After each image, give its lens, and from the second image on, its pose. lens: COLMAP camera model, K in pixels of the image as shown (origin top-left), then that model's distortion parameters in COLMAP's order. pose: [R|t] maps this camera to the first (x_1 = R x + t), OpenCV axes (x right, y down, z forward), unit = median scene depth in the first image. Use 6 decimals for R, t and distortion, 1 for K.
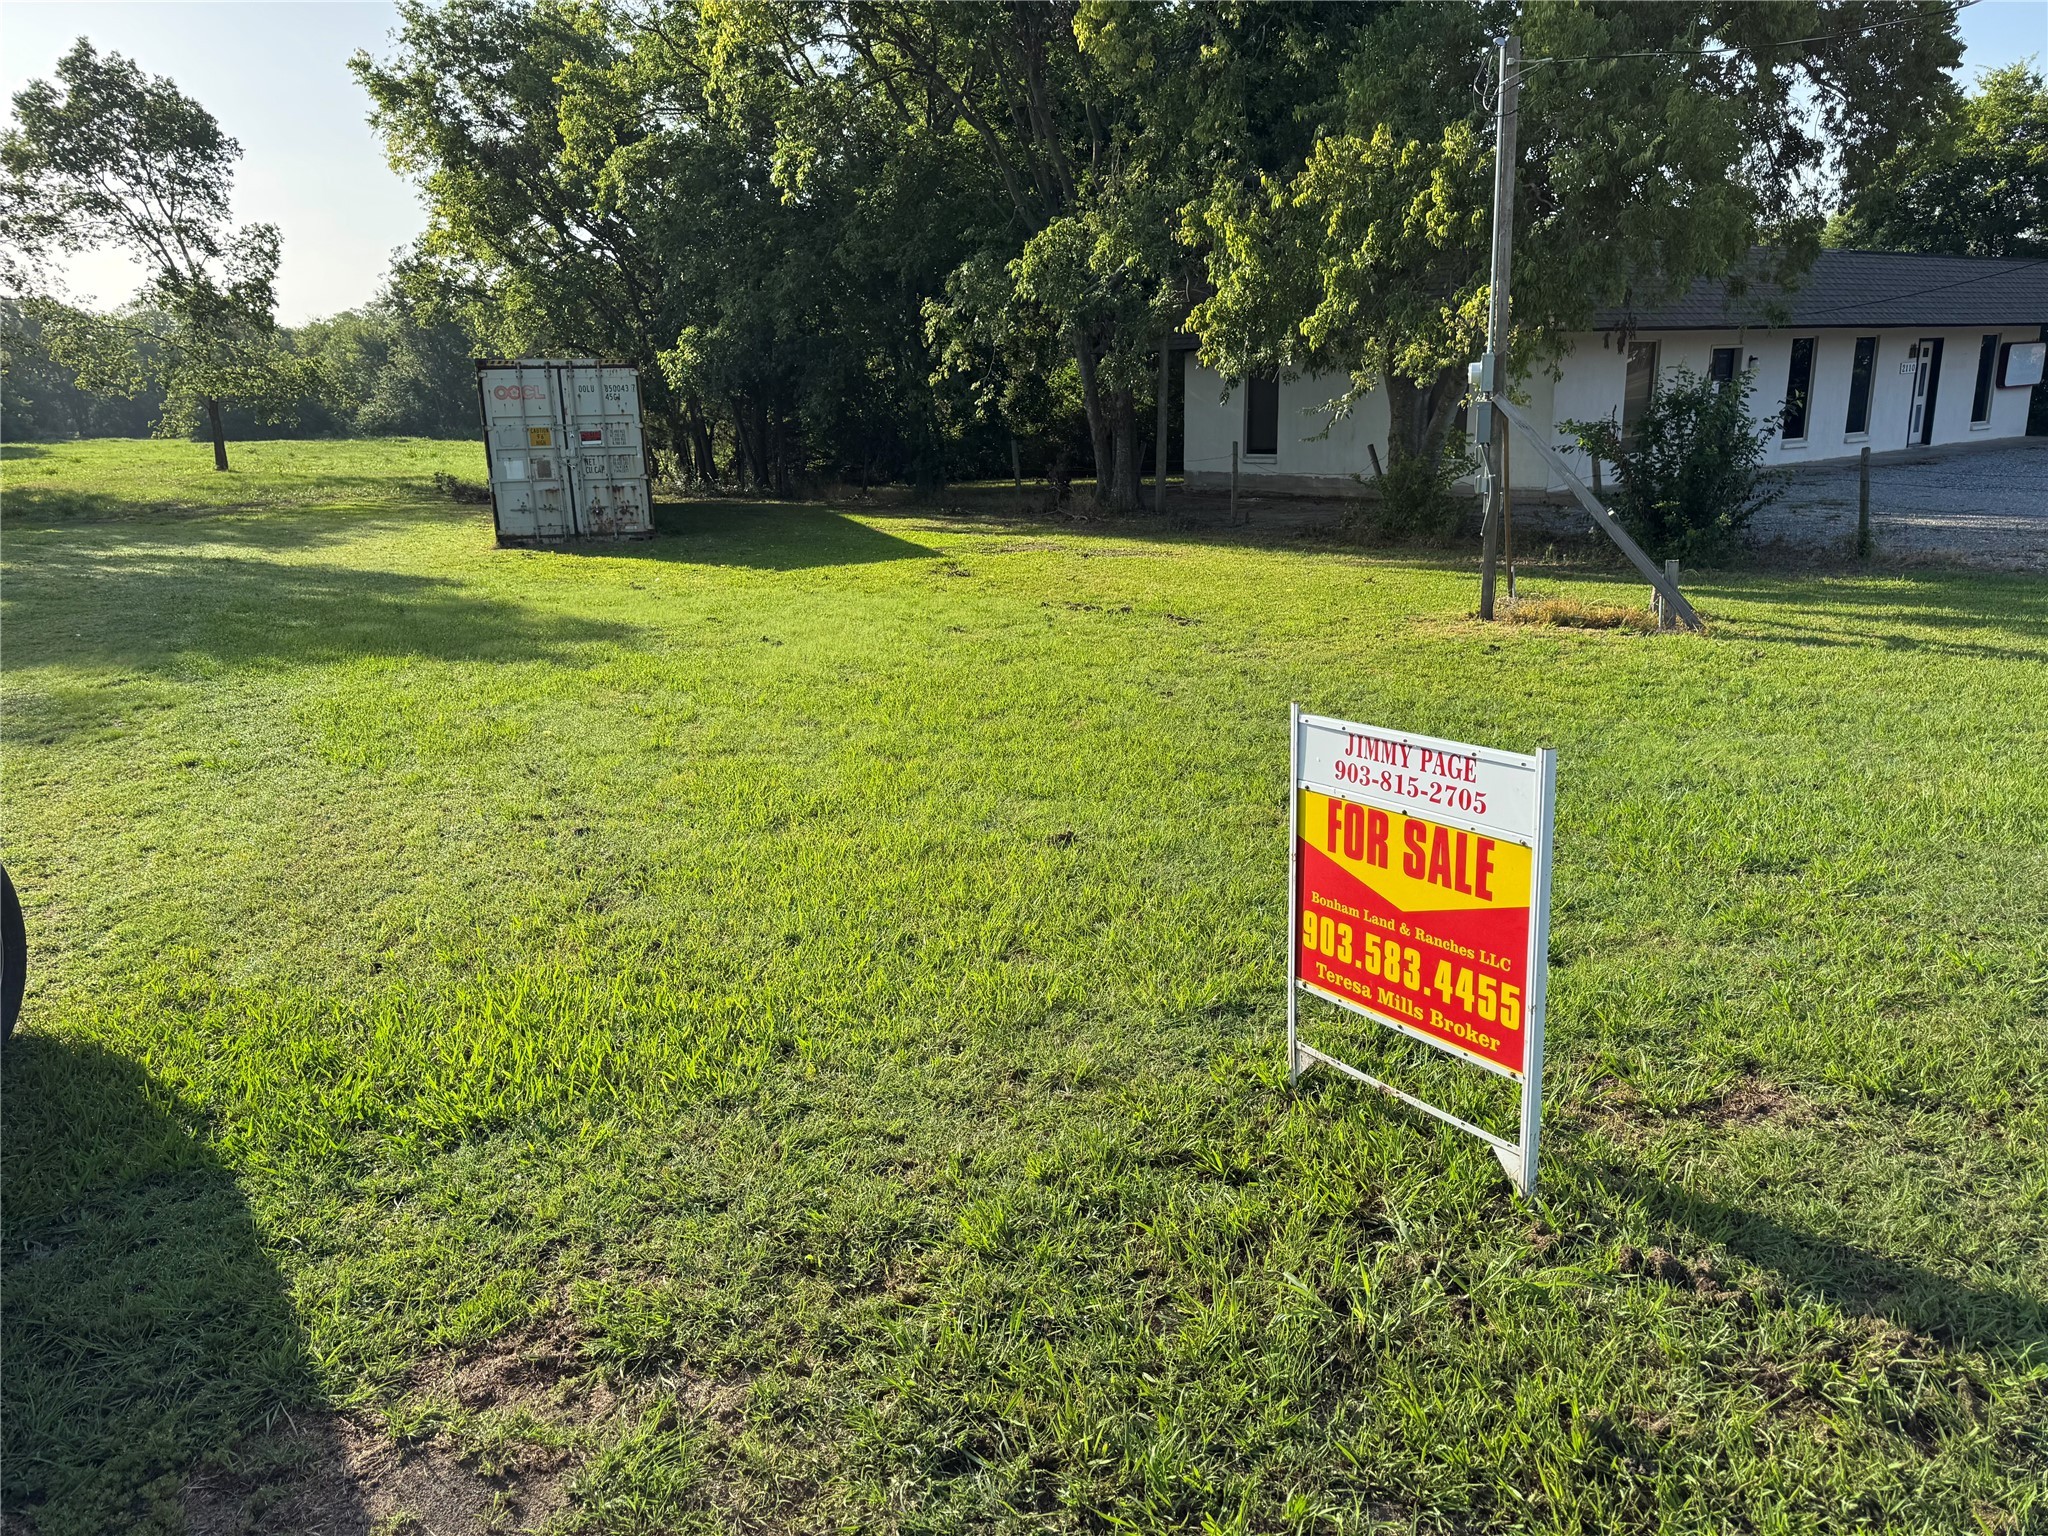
lens RADIAL K [[1422.0, 0, 1024.2], [0, 1422.0, 768.7], [0, 0, 1]] dist [-0.013363, 0.004965]
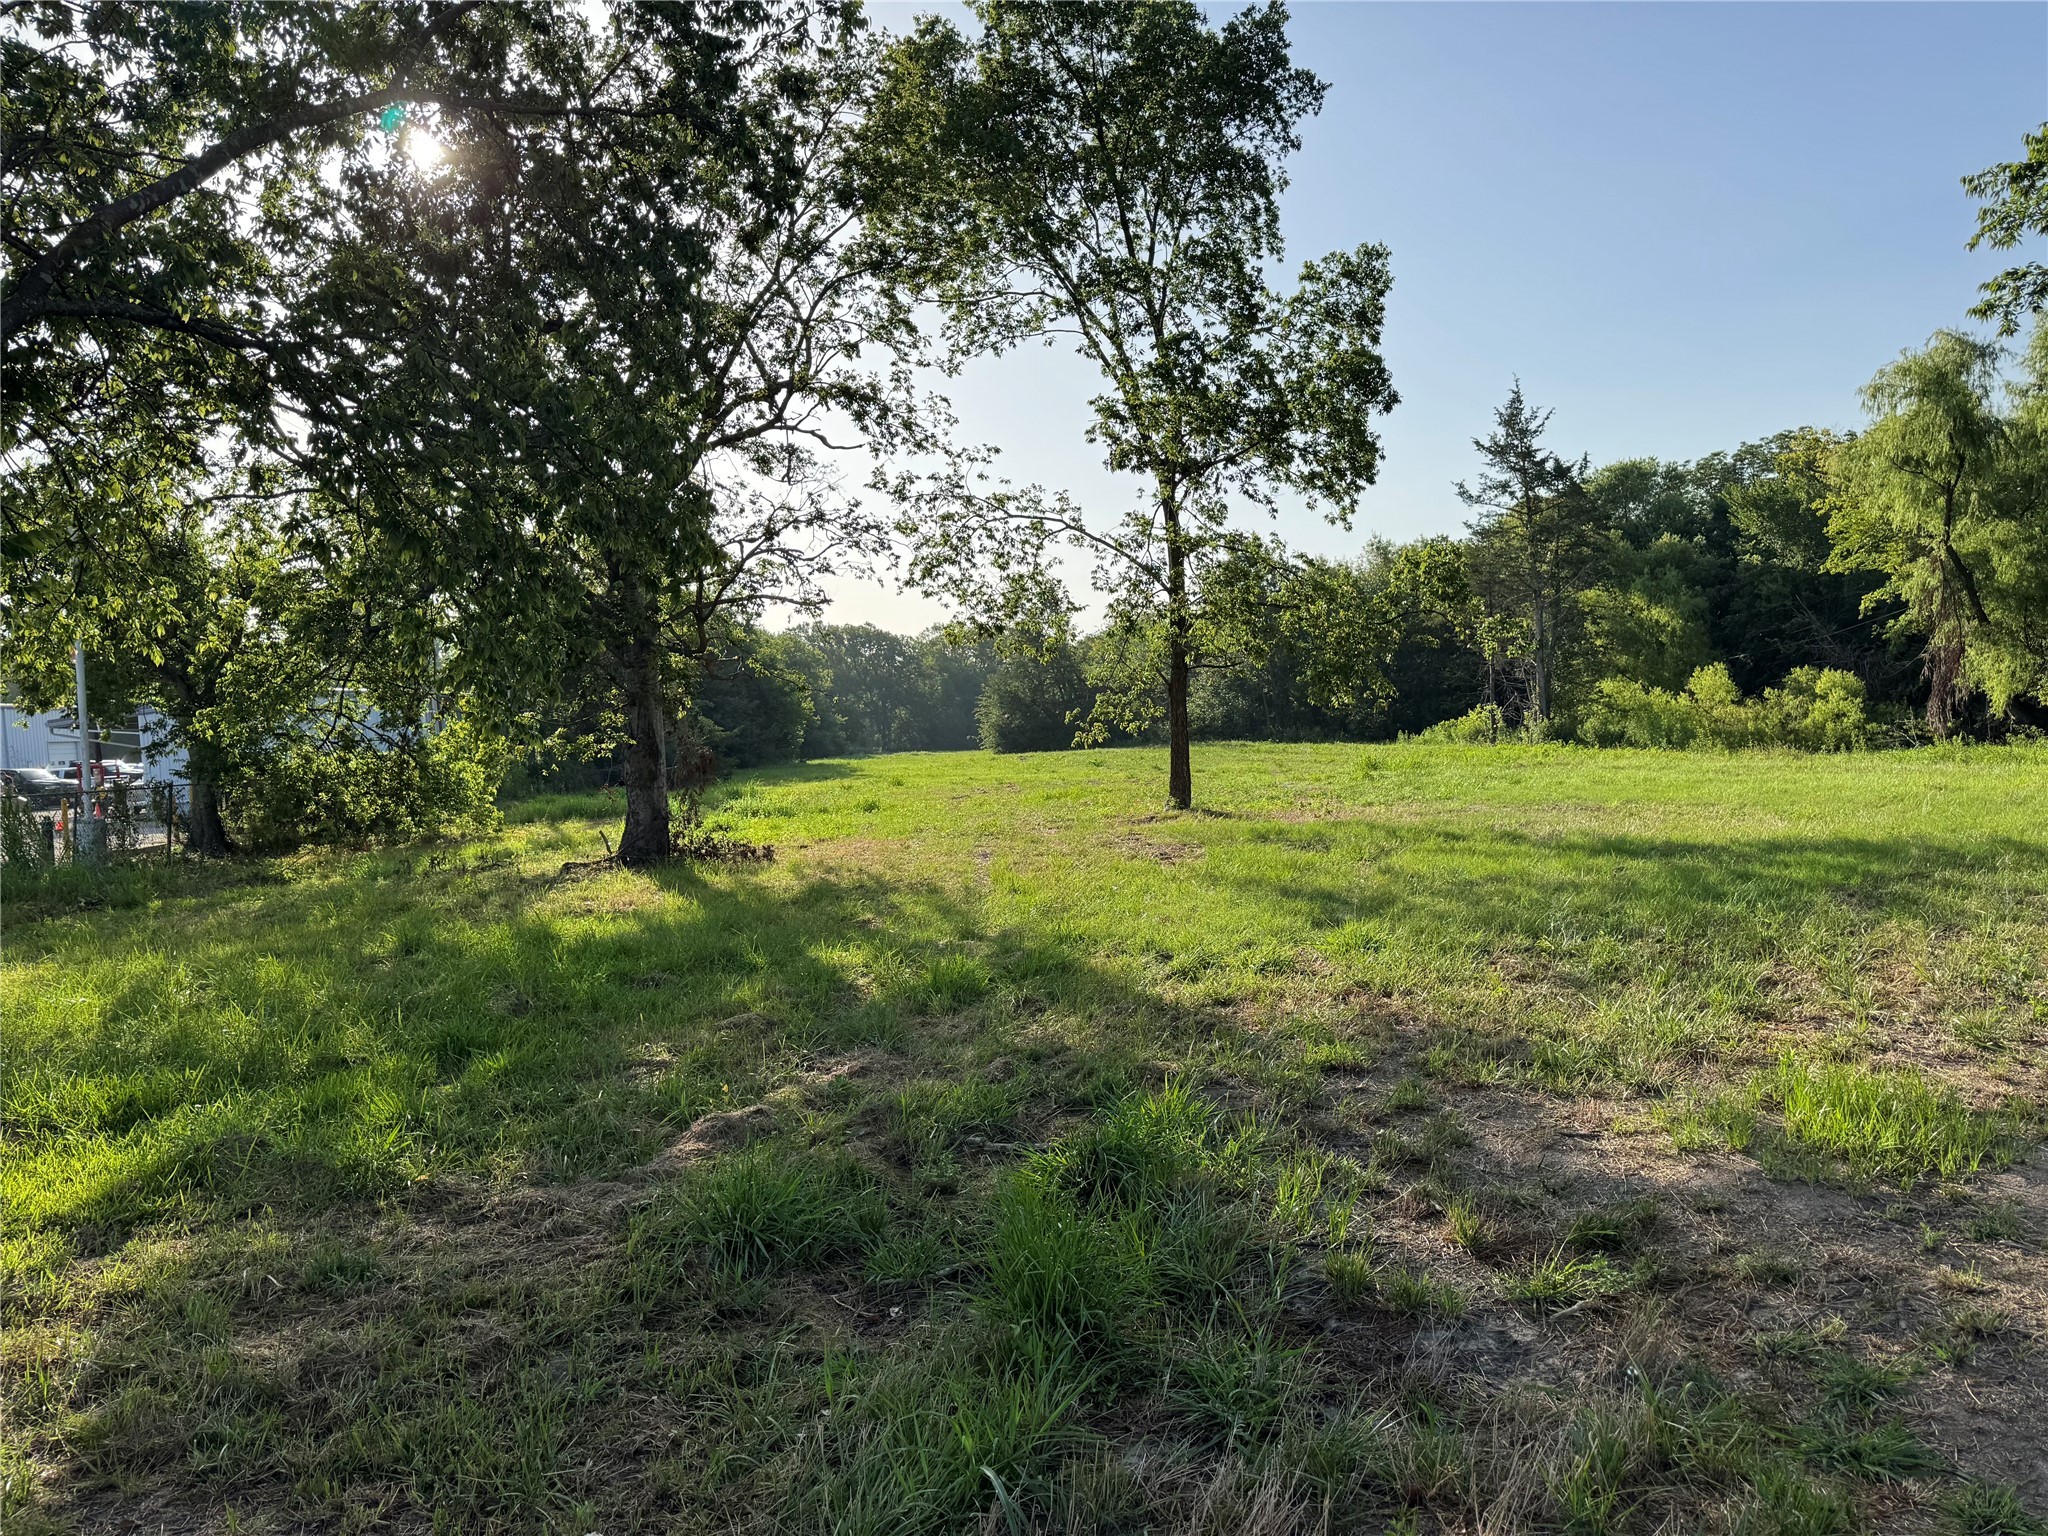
lens RADIAL K [[1422.0, 0, 1024.1], [0, 1422.0, 766.7], [0, 0, 1]] dist [-0.013363, 0.004965]
pose [[0.891825, -0.016599, -0.452075, -0.431984], [-0.079345, 0.978096, -0.192440, -0.139019], [0.445367, 0.207493, 0.870973, 0.607778]]
